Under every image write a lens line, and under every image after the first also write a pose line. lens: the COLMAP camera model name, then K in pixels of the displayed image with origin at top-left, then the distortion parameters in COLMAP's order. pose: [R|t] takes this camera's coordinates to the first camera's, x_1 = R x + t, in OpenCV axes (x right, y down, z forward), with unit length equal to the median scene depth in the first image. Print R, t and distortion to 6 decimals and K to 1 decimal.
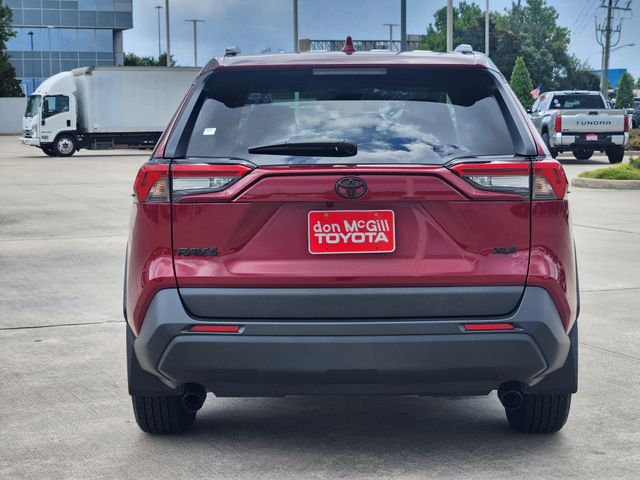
lens RADIAL K [[1193.7, 0, 320.0], [0, 1193.7, 240.0], [0, 0, 1]] dist [-0.450171, 3.246088]
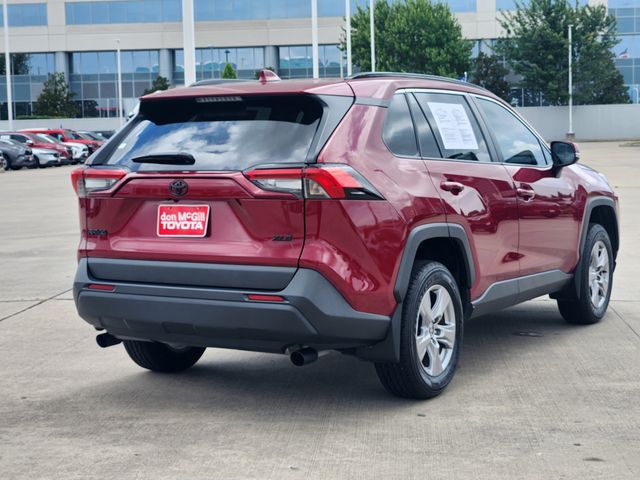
lens RADIAL K [[1193.7, 0, 320.0], [0, 1193.7, 240.0], [0, 0, 1]] dist [-0.450171, 3.246088]
pose [[0.866066, 0.033772, -0.498788, 0.828157], [-0.036311, 0.999330, 0.004615, 0.002989], [0.498609, 0.014115, 0.866712, -0.082626]]
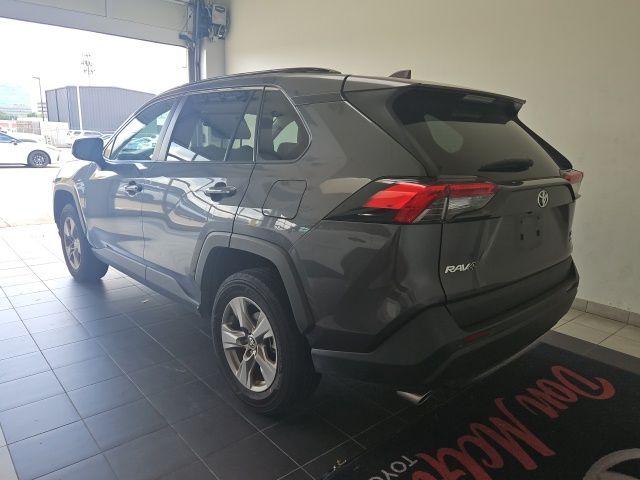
lens RADIAL K [[462.4, 0, 320.0], [0, 462.4, 240.0], [0, 0, 1]] dist [0.002726, 0.000573]
pose [[0.717277, -0.123193, 0.685812, -0.469187], [0.033709, 0.989229, 0.142441, -0.076289], [-0.695973, -0.079052, 0.713704, 0.805813]]
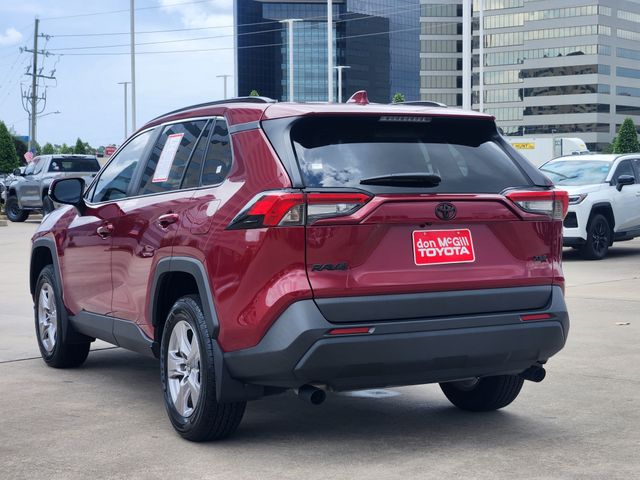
lens RADIAL K [[1193.7, 0, 320.0], [0, 1193.7, 240.0], [0, 0, 1]] dist [-0.450171, 3.246088]
pose [[0.888247, -0.019425, 0.458956, -0.659287], [0.044915, 0.997991, -0.044687, 0.035868], [-0.457166, 0.060307, 0.887335, -0.046693]]
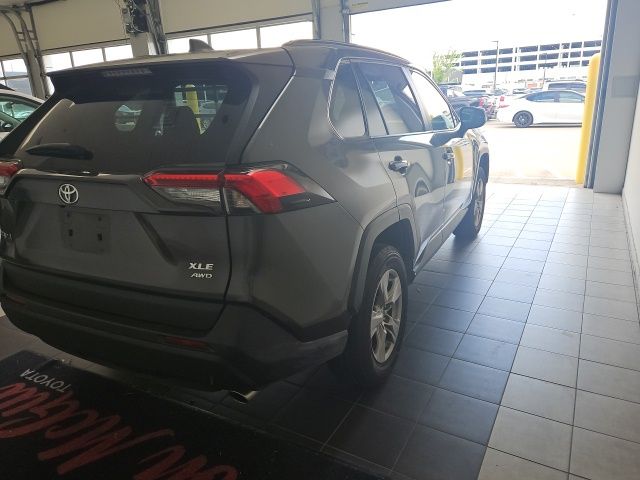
lens RADIAL K [[461.9, 0, 320.0], [0, 461.9, 240.0], [0, 0, 1]] dist [0.086509, -0.089545]
pose [[0.896117, 0.102138, -0.431905, 0.401206], [-0.009771, 0.977463, 0.210879, -0.091621], [0.443710, -0.184752, 0.876920, 0.722087]]
